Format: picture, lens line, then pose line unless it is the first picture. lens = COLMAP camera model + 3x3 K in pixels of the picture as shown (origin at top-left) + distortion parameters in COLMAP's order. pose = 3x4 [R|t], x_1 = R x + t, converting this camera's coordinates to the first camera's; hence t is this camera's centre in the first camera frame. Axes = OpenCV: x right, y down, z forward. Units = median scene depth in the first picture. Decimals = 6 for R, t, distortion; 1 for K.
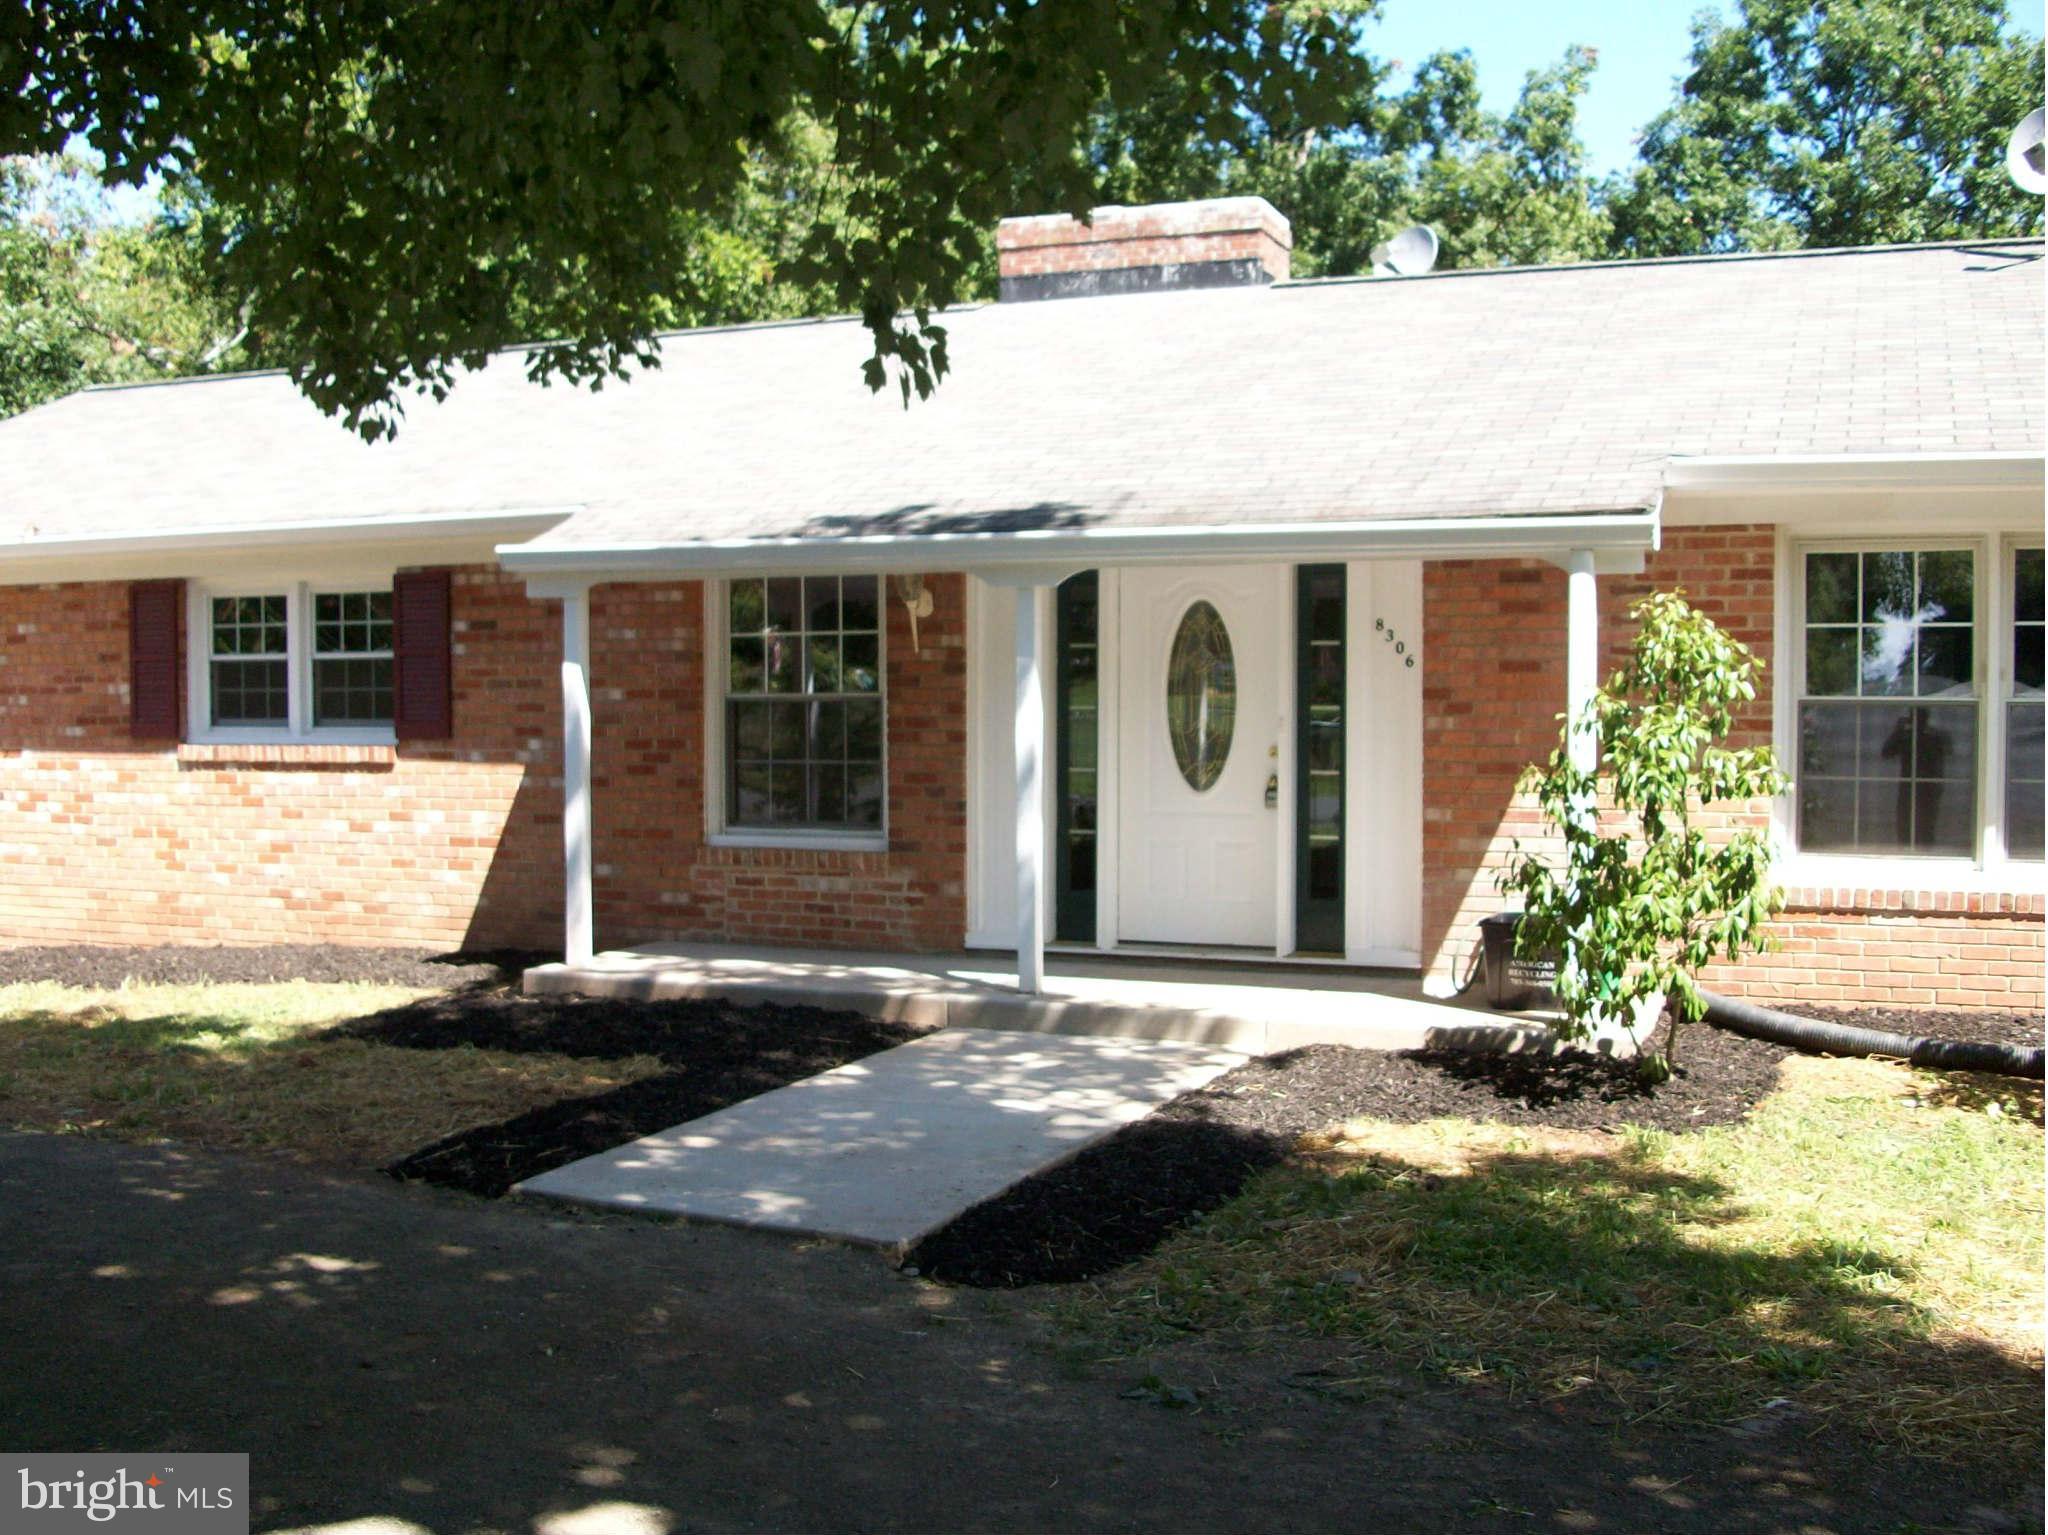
lens RADIAL K [[2073.5, 0, 1024.0], [0, 2073.5, 767.5], [0, 0, 1]] dist [-0.163826, 0.120813]
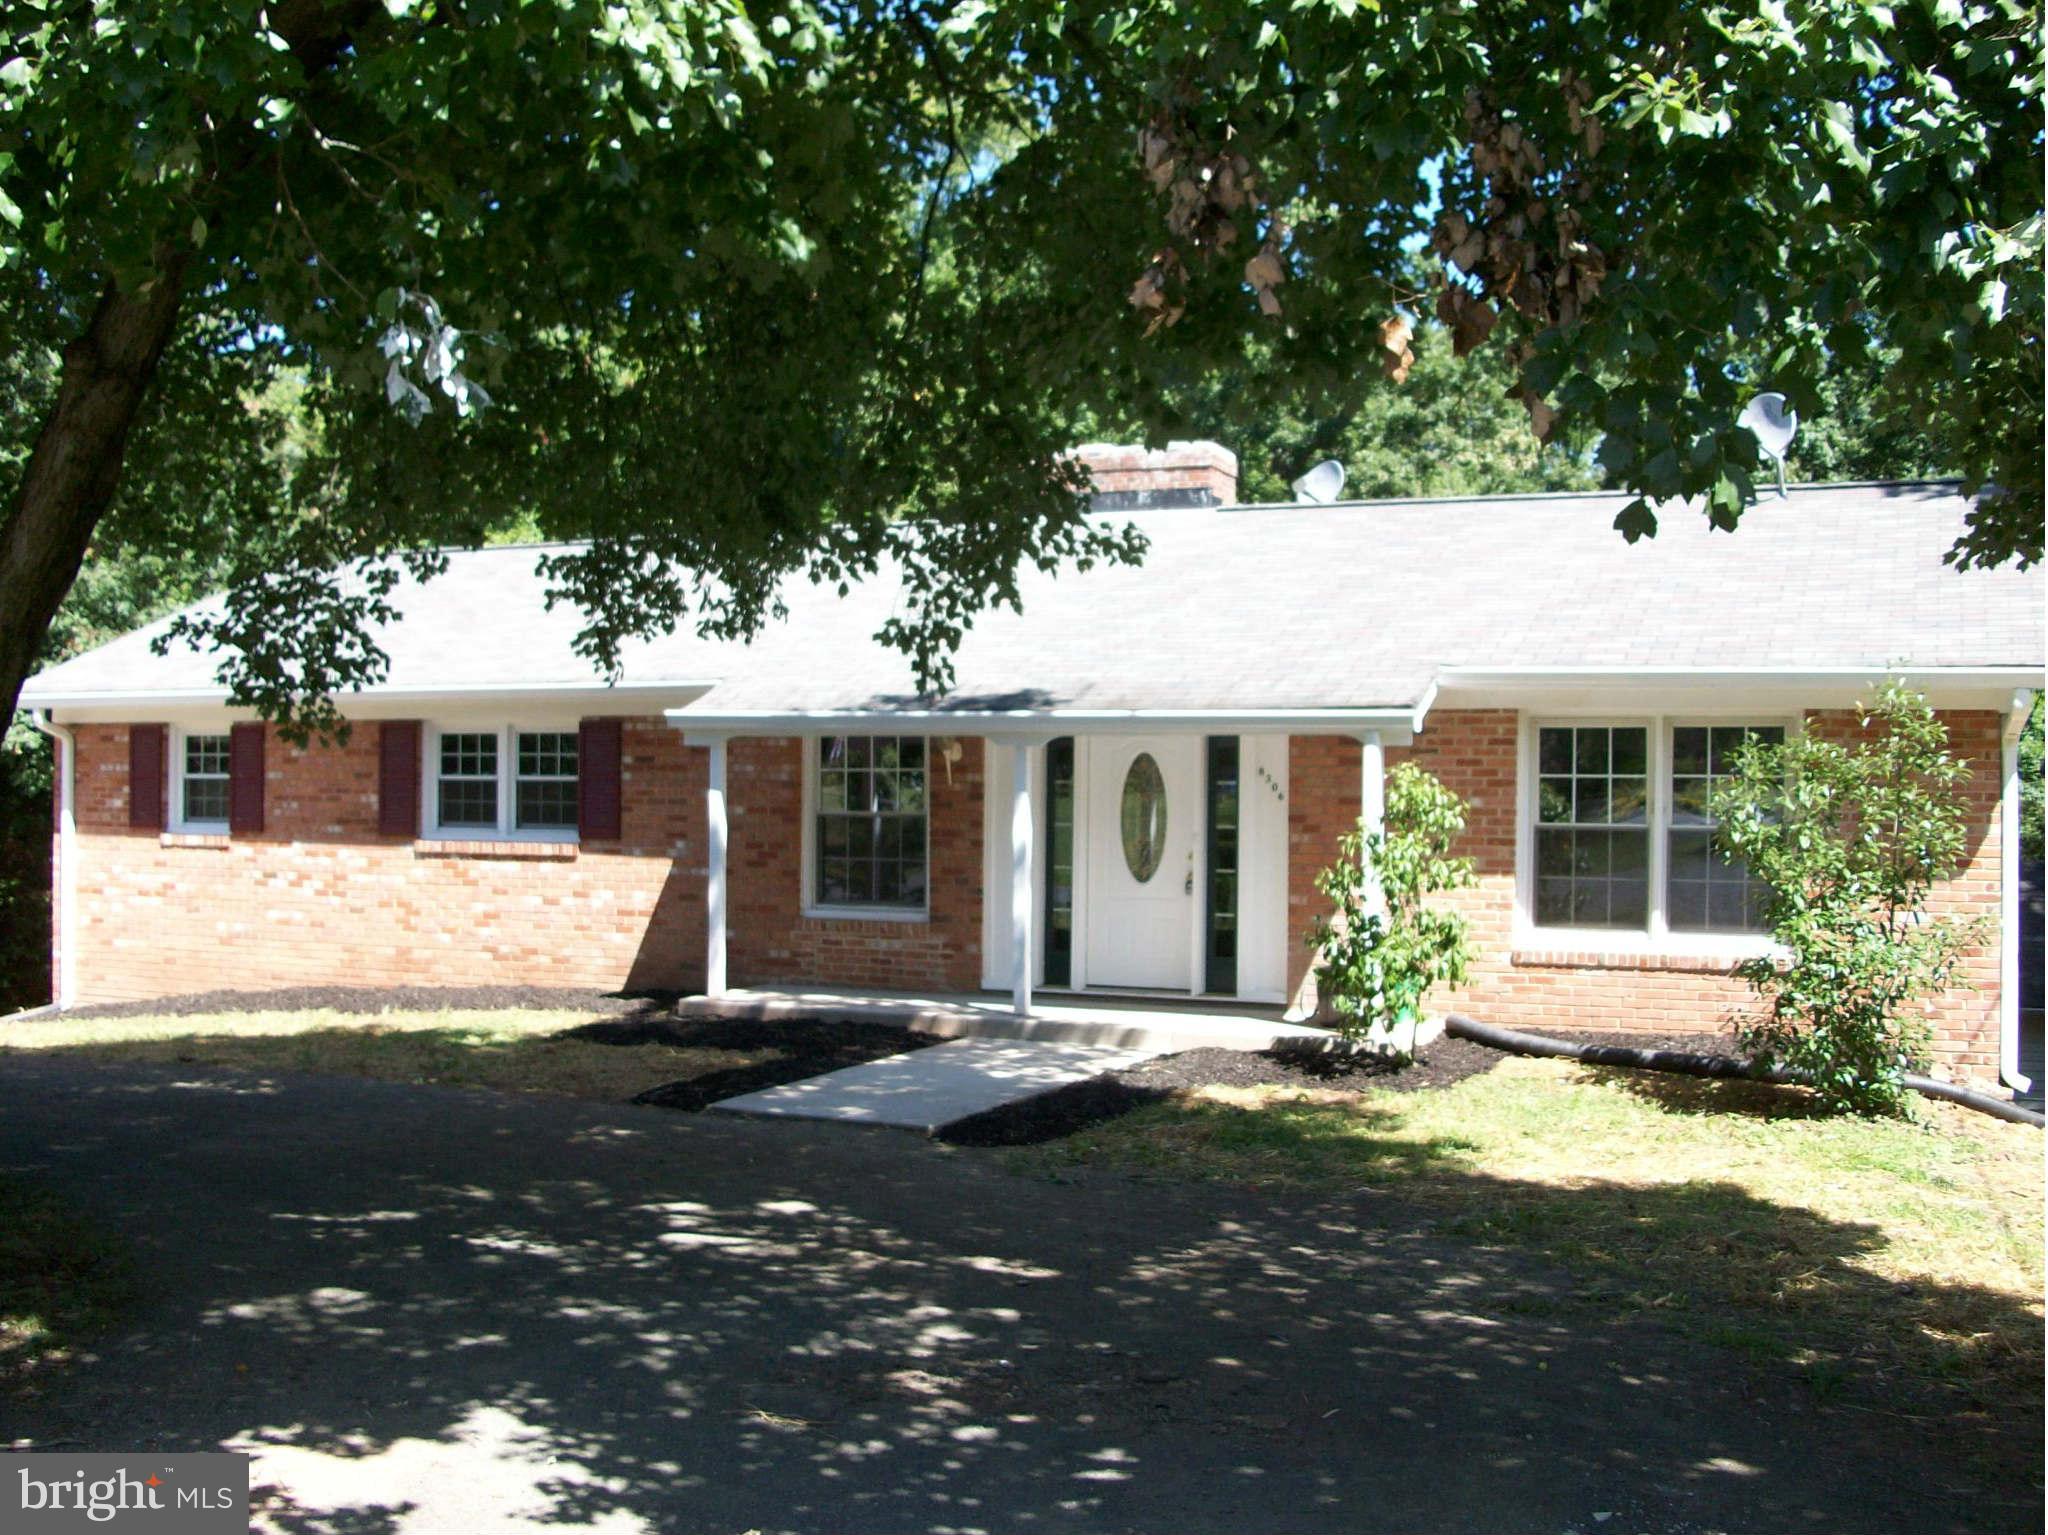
lens RADIAL K [[2073.5, 0, 1024.0], [0, 2073.5, 767.5], [0, 0, 1]] dist [-0.163826, 0.120813]
pose [[0.999673, 0.009591, -0.023686, 0.035301], [-0.010631, 0.998968, -0.044151, -0.004357], [0.023238, 0.044389, 0.998744, -0.463368]]
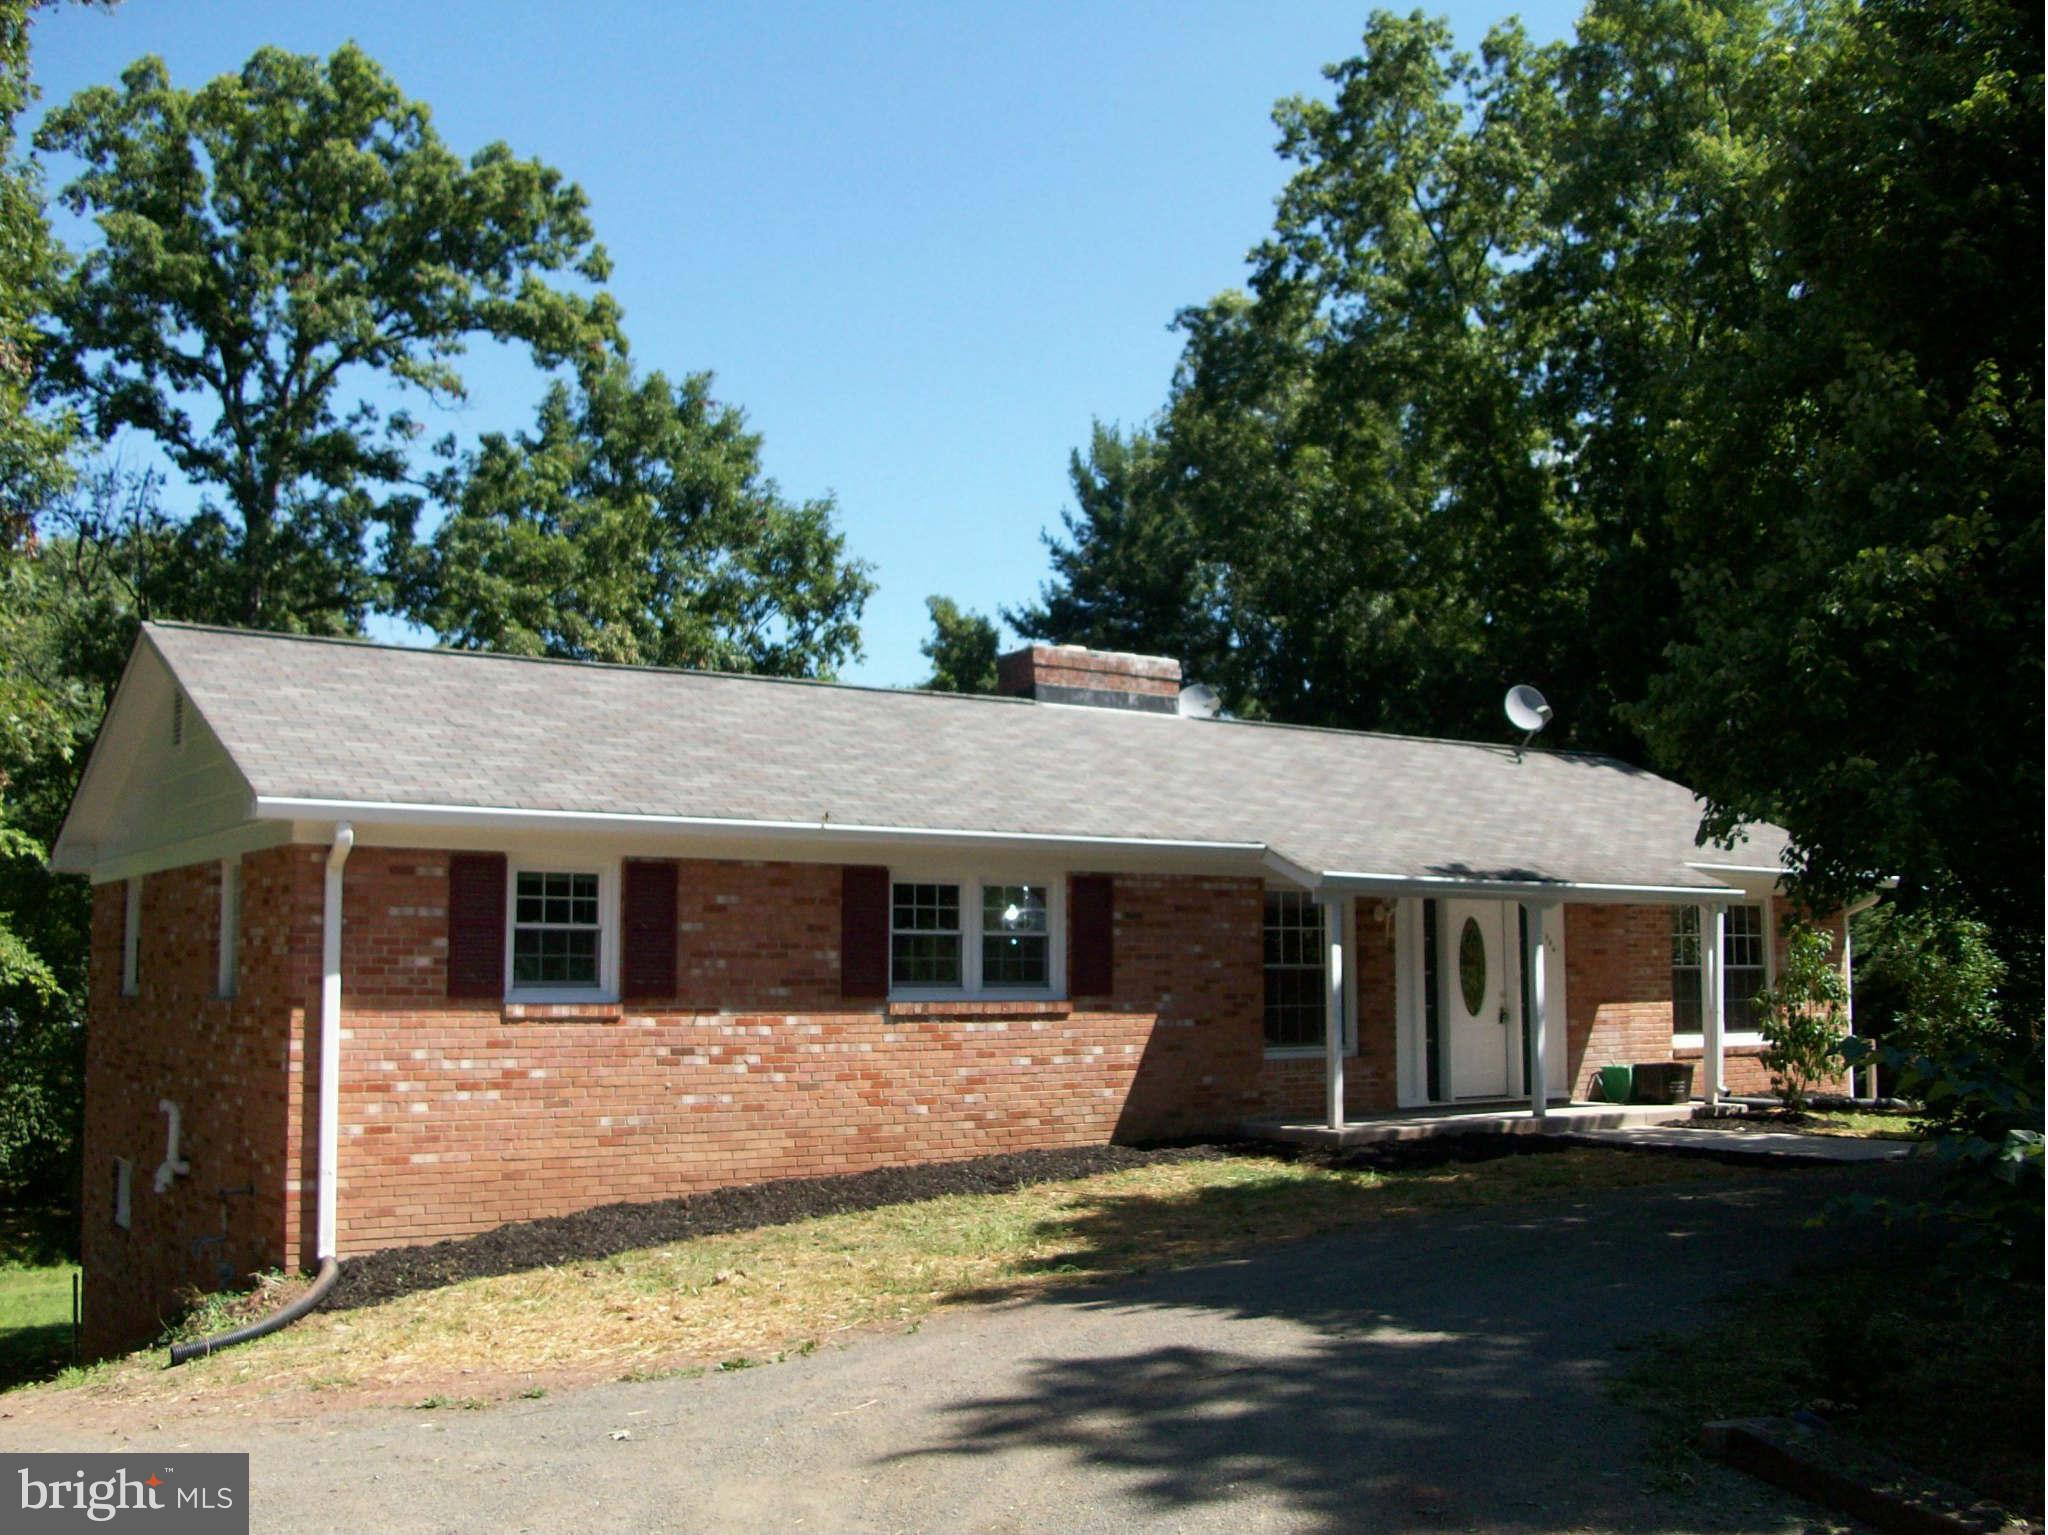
lens RADIAL K [[2073.5, 0, 1024.0], [0, 2073.5, 767.5], [0, 0, 1]] dist [-0.163826, 0.120813]
pose [[0.552124, 0.088226, 0.829081, -1.714666], [0.030385, 0.991596, -0.125755, 0.009444], [-0.833208, 0.094624, 0.544803, 0.285708]]
